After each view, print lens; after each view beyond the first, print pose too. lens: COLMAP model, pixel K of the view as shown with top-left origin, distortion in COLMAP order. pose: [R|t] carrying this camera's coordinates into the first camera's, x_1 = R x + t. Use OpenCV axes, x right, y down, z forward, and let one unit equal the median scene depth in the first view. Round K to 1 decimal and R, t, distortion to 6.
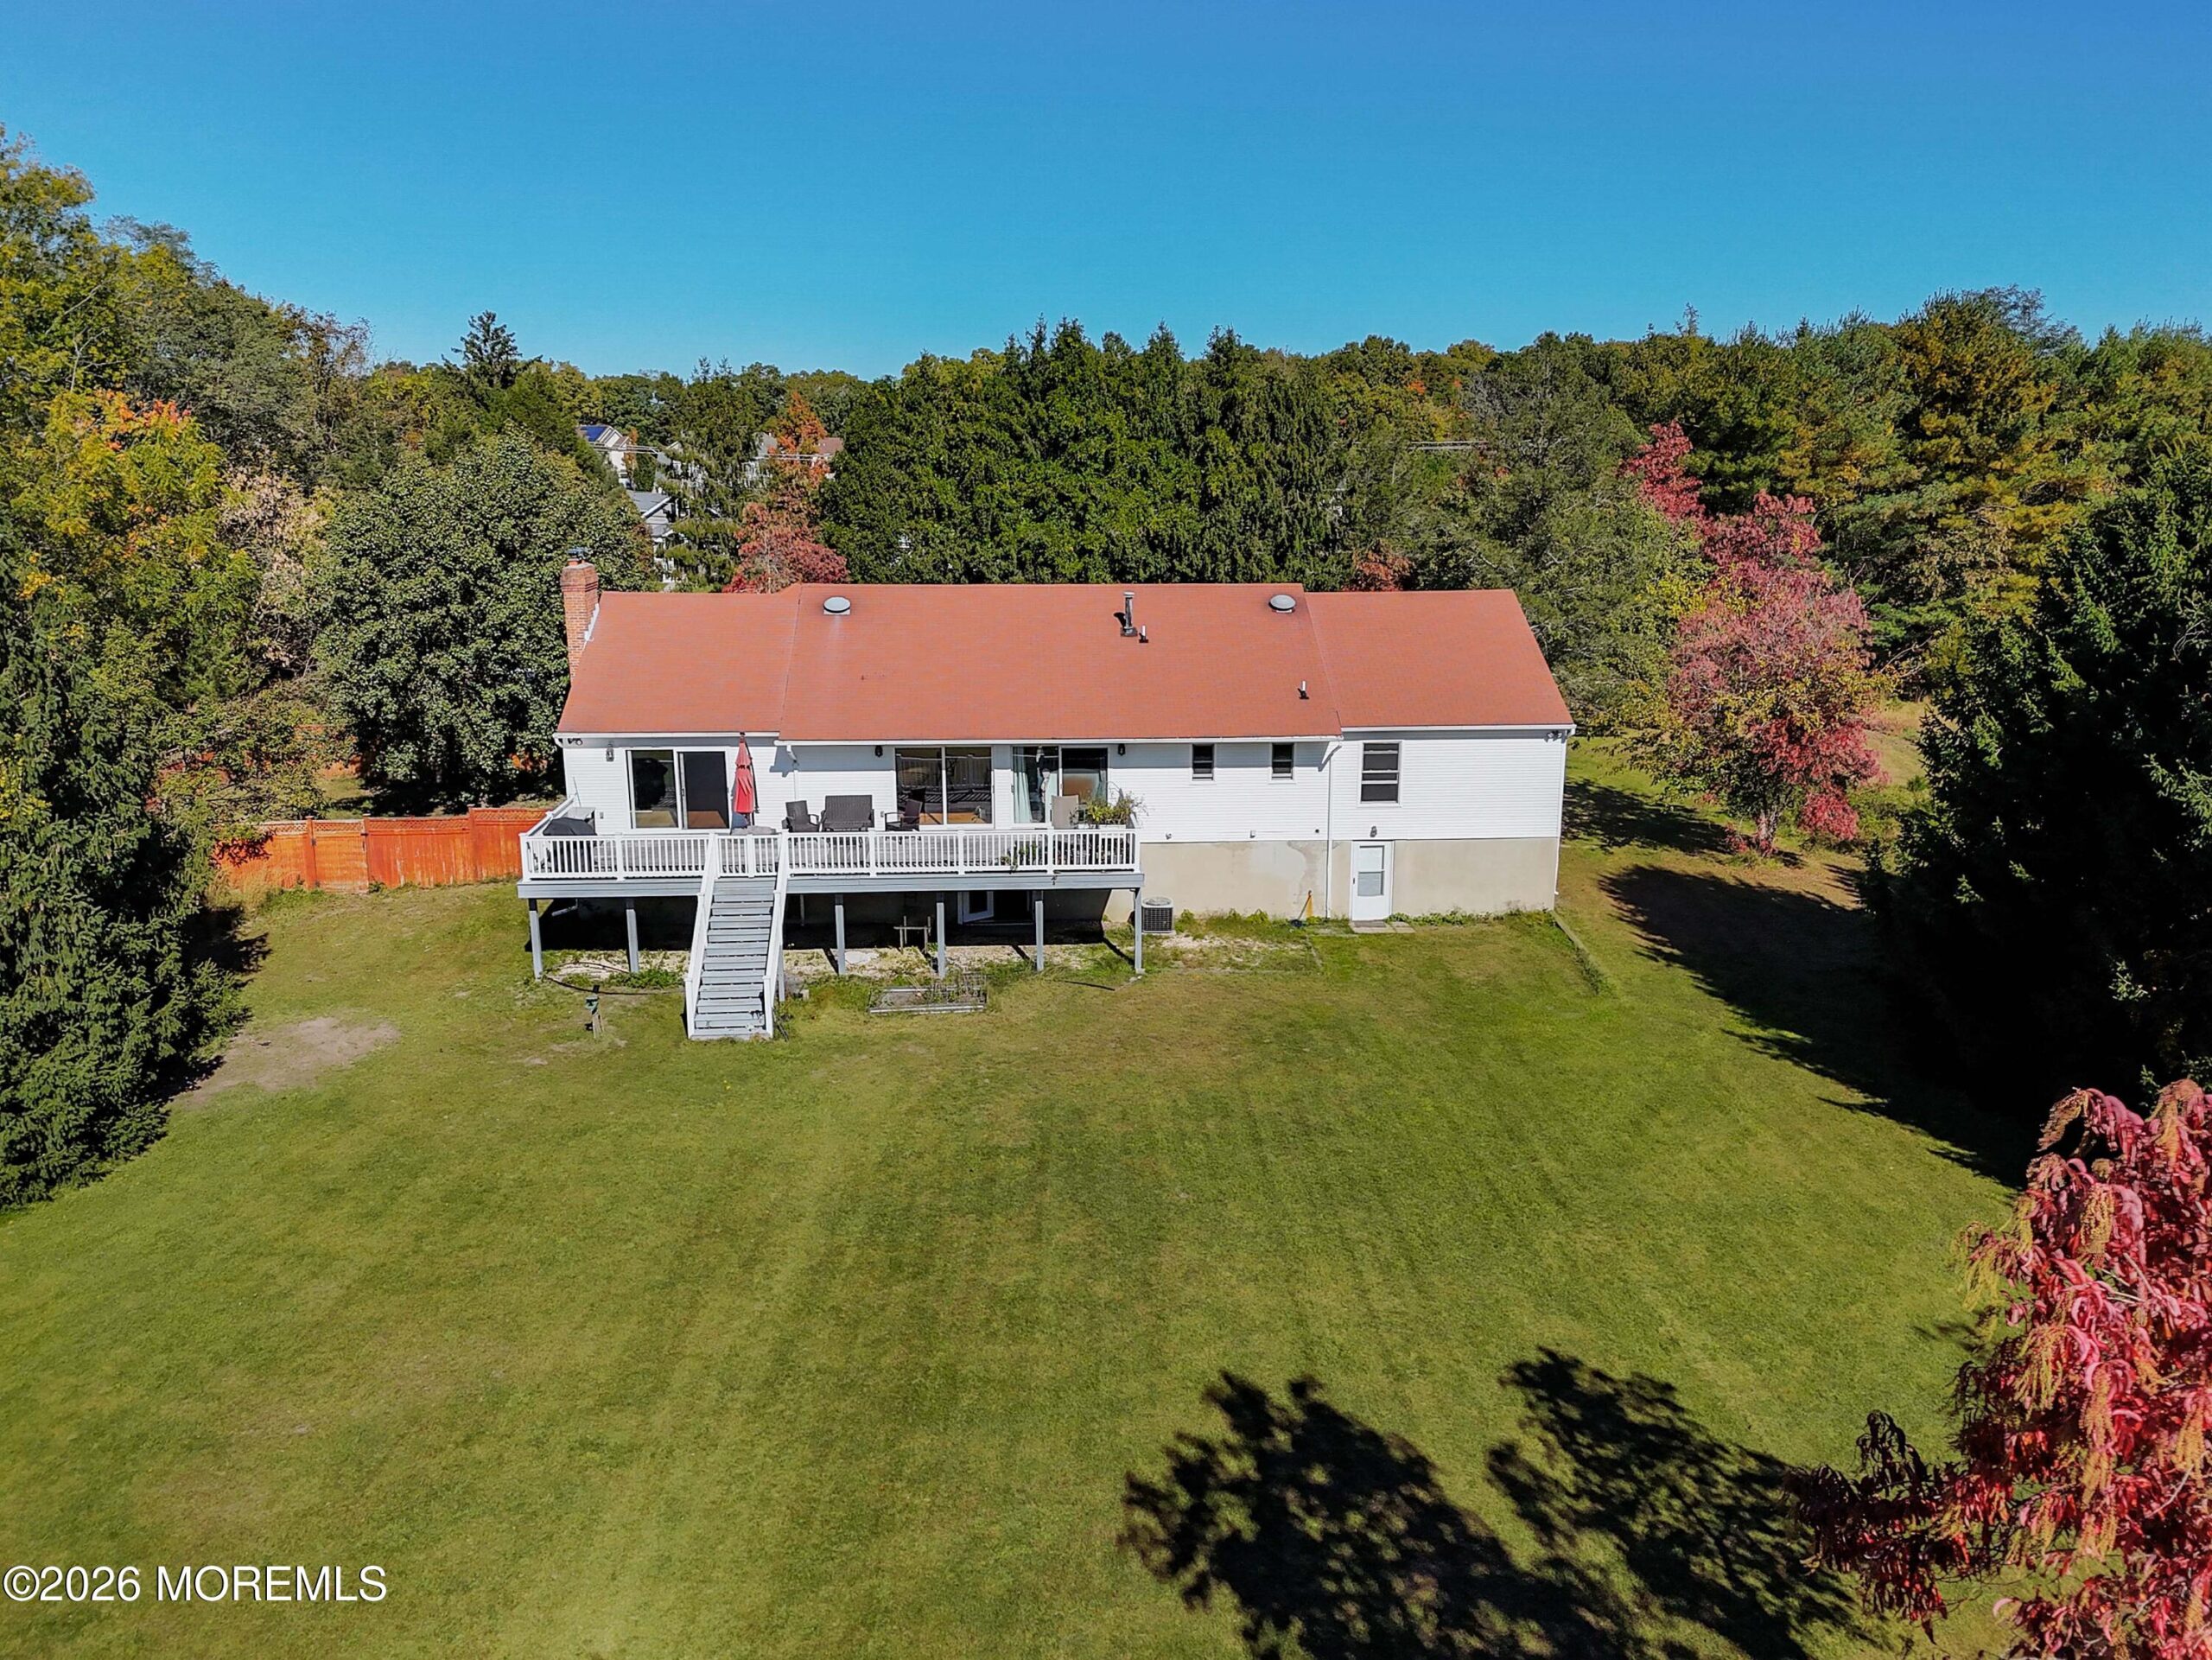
lens RADIAL K [[1611.8, 0, 1106.0], [0, 1611.8, 830.0], [0, 0, 1]] dist [0.085359, -0.081249]
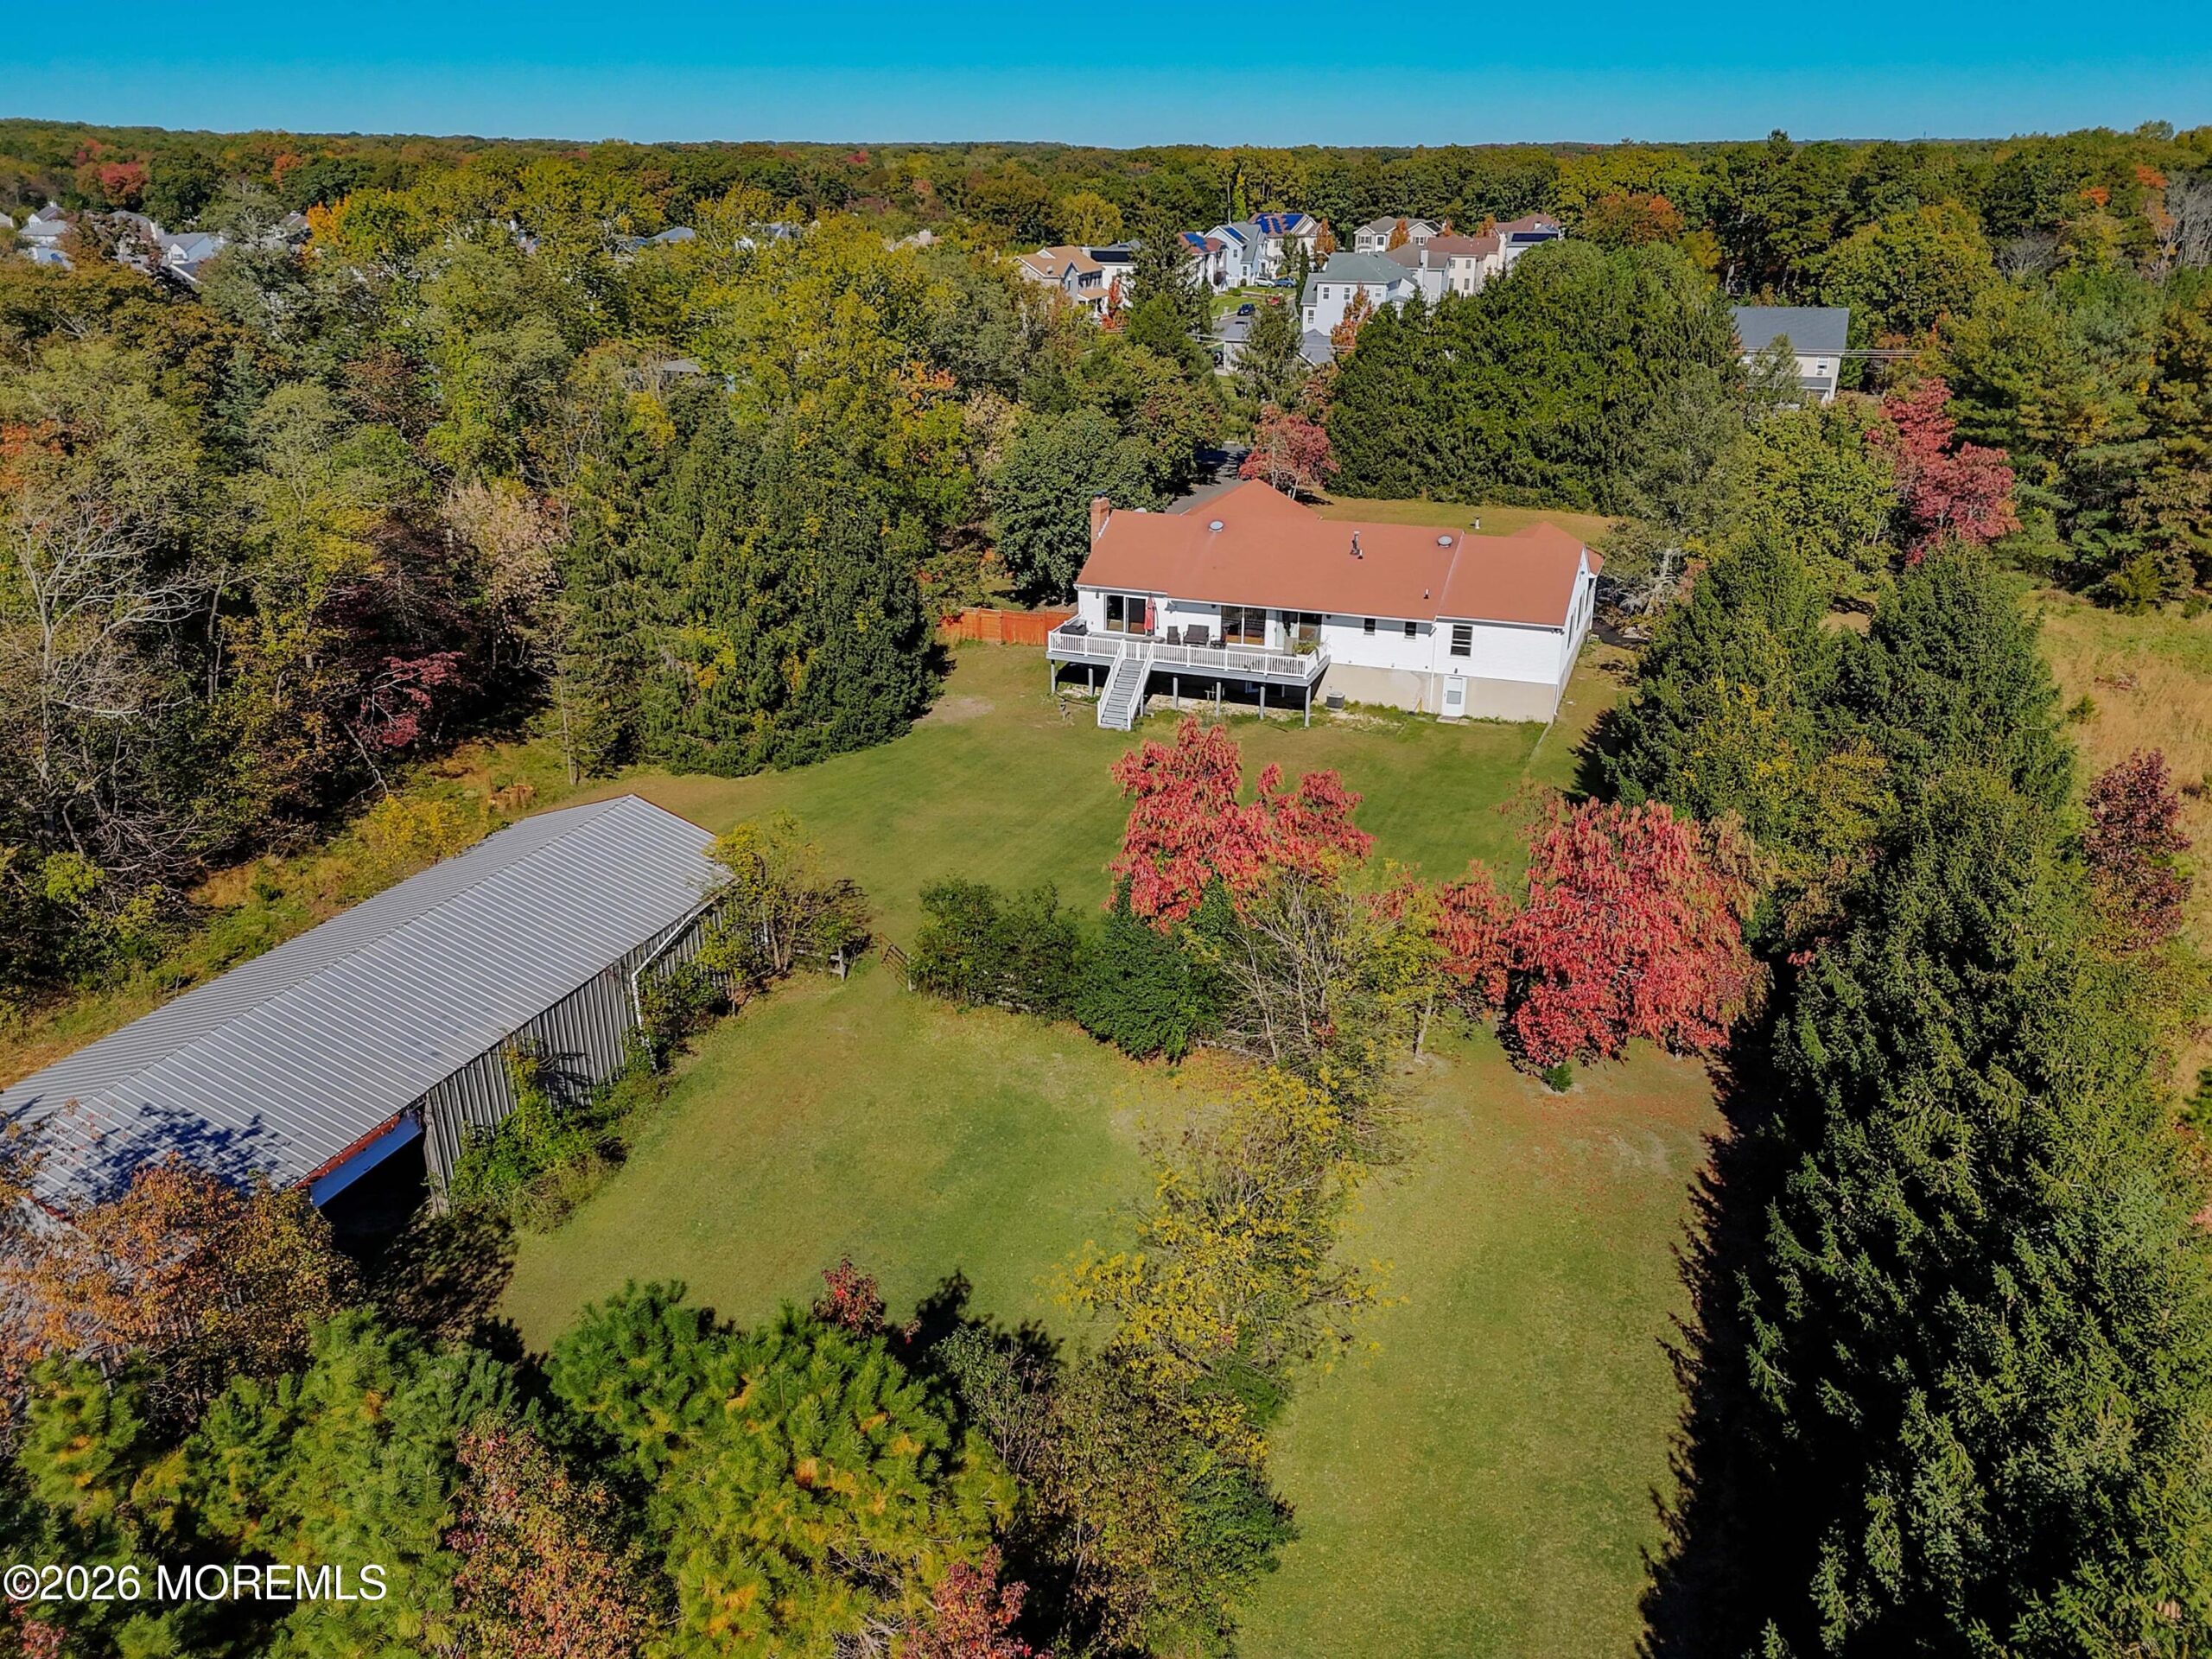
lens RADIAL K [[1612.7, 0, 1097.0], [0, 1612.7, 833.7], [0, 0, 1]] dist [0.078788, -0.103040]
pose [[0.904579, 0.157582, -0.396112, 0.580006], [-0.092390, 0.979556, 0.178703, -0.115486], [0.416175, -0.125054, 0.900644, -0.953199]]
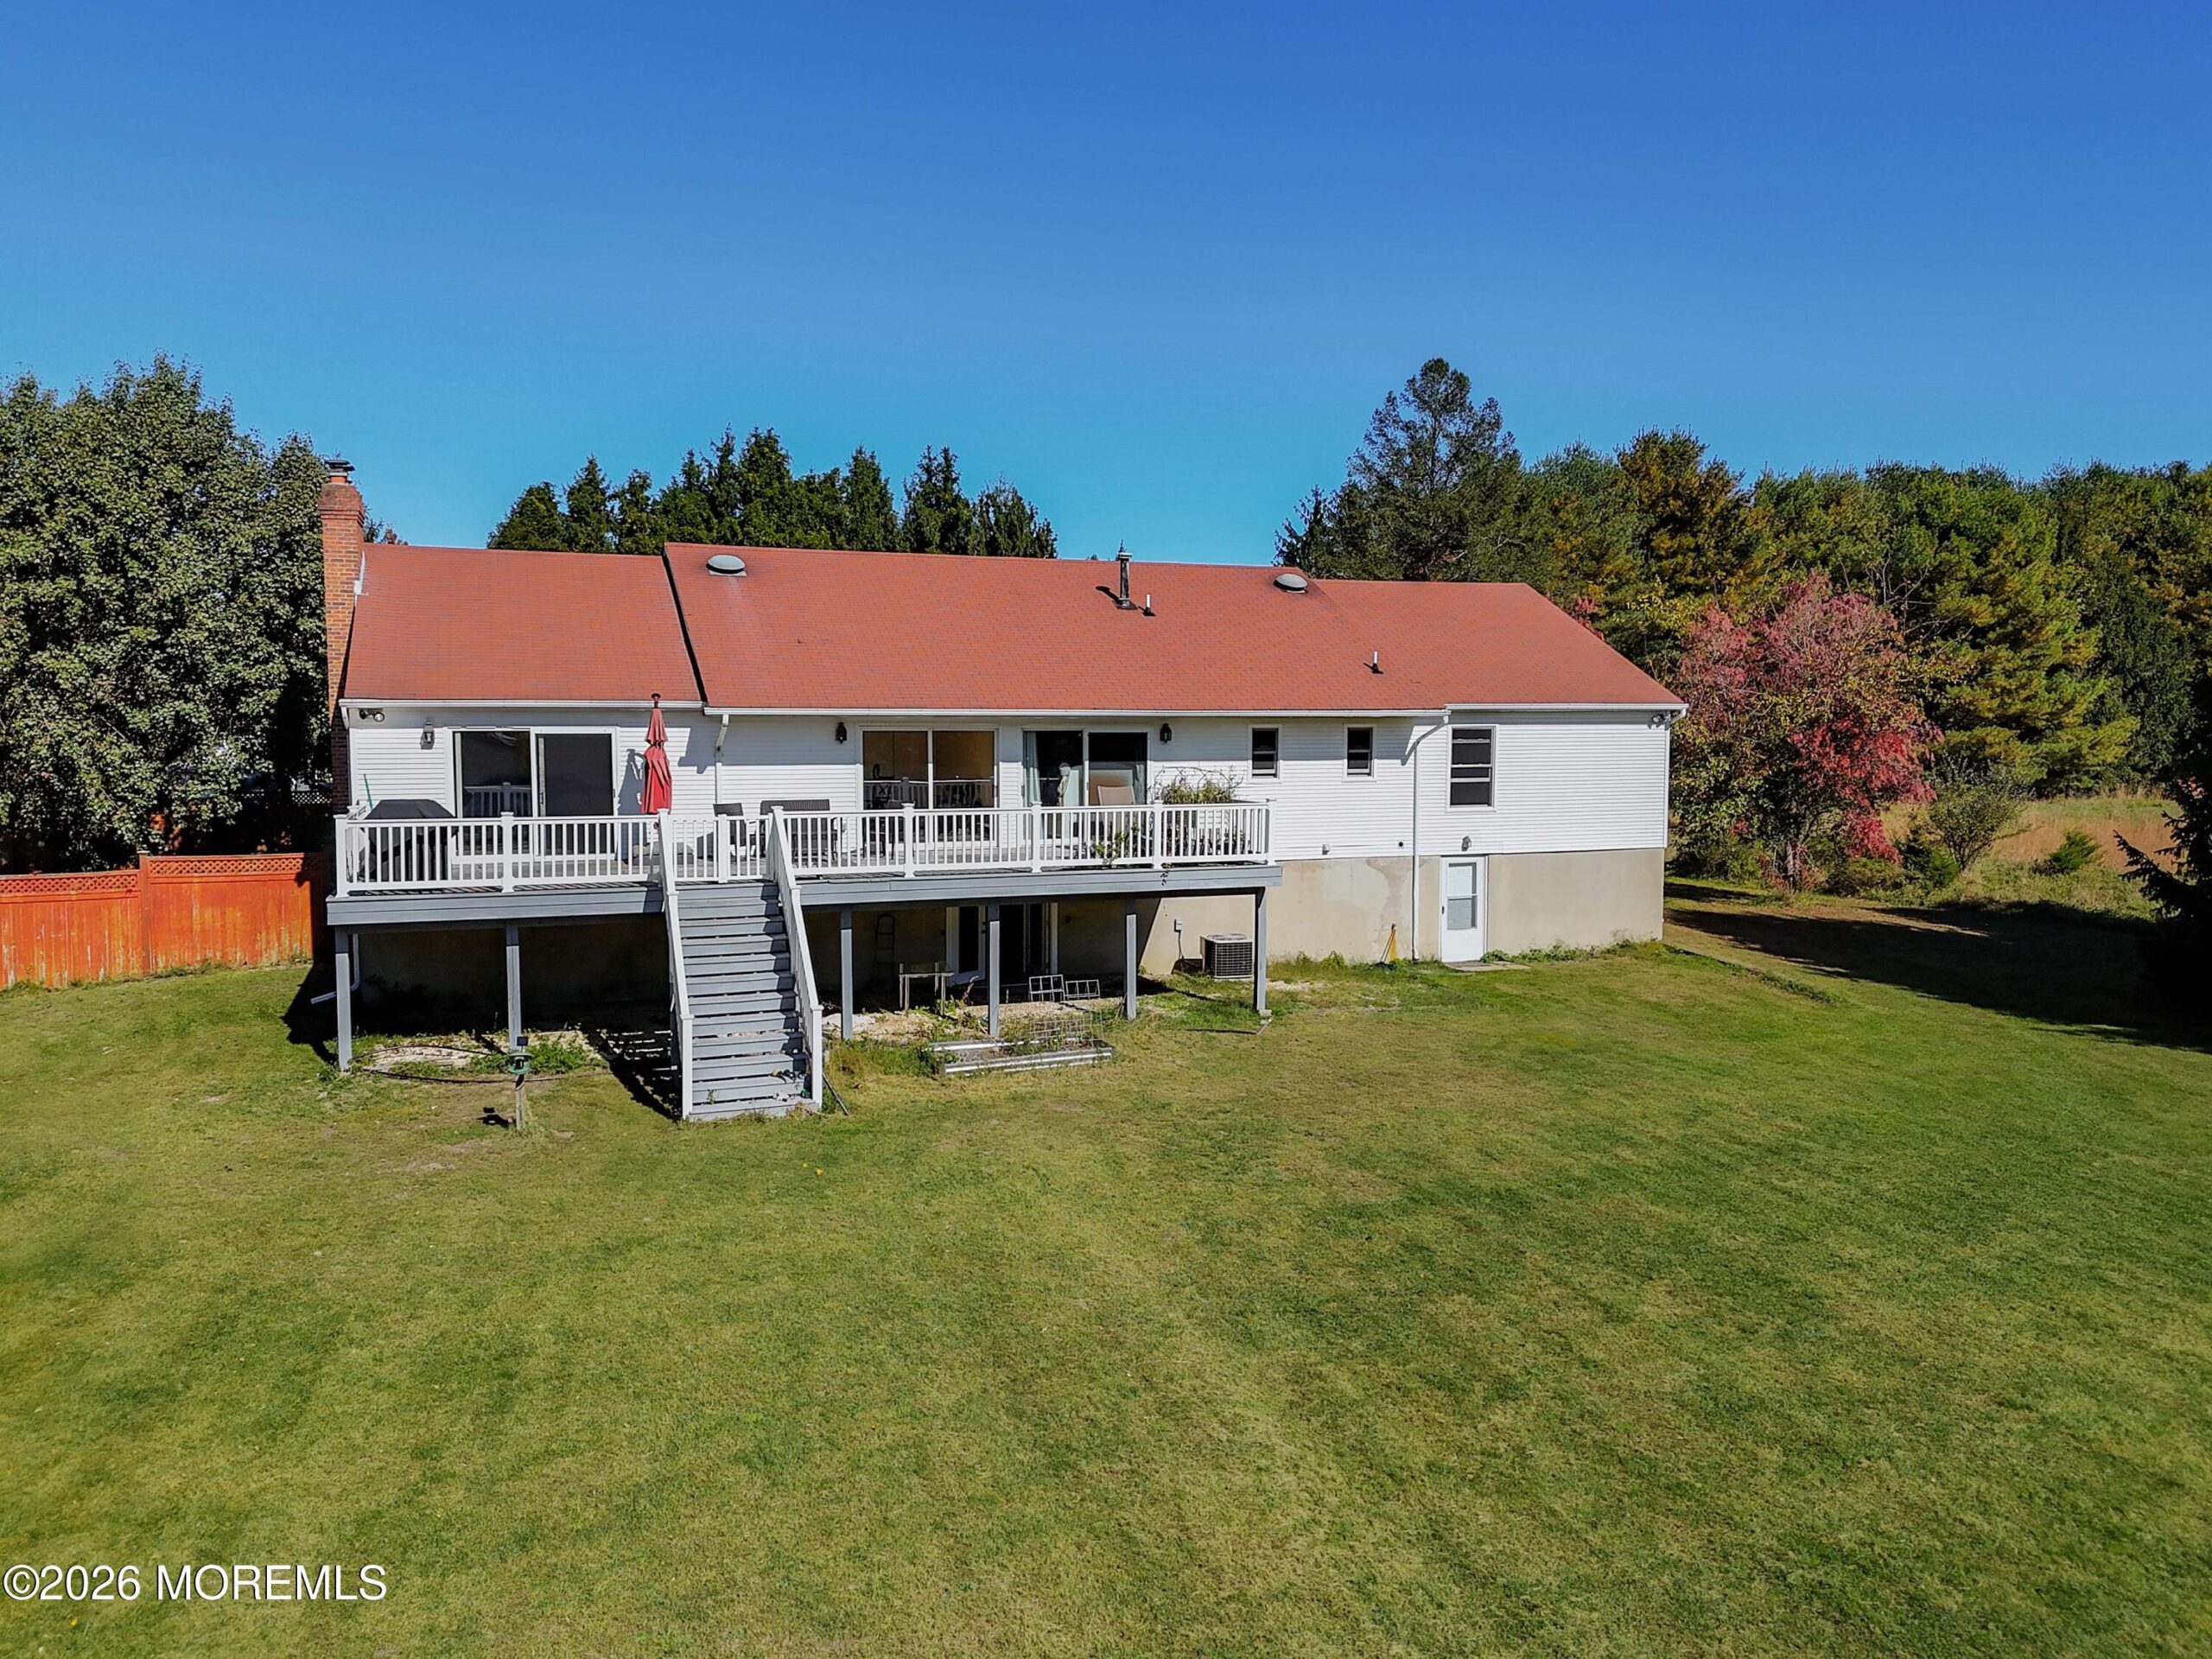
lens RADIAL K [[1611.7, 0, 1106.0], [0, 1611.7, 829.5], [0, 0, 1]] dist [0.085359, -0.081249]
pose [[0.957509, -0.019568, 0.287739, -0.227941], [0.064312, 0.987061, -0.146885, 0.098937], [-0.281141, 0.159149, 0.946378, 0.309269]]
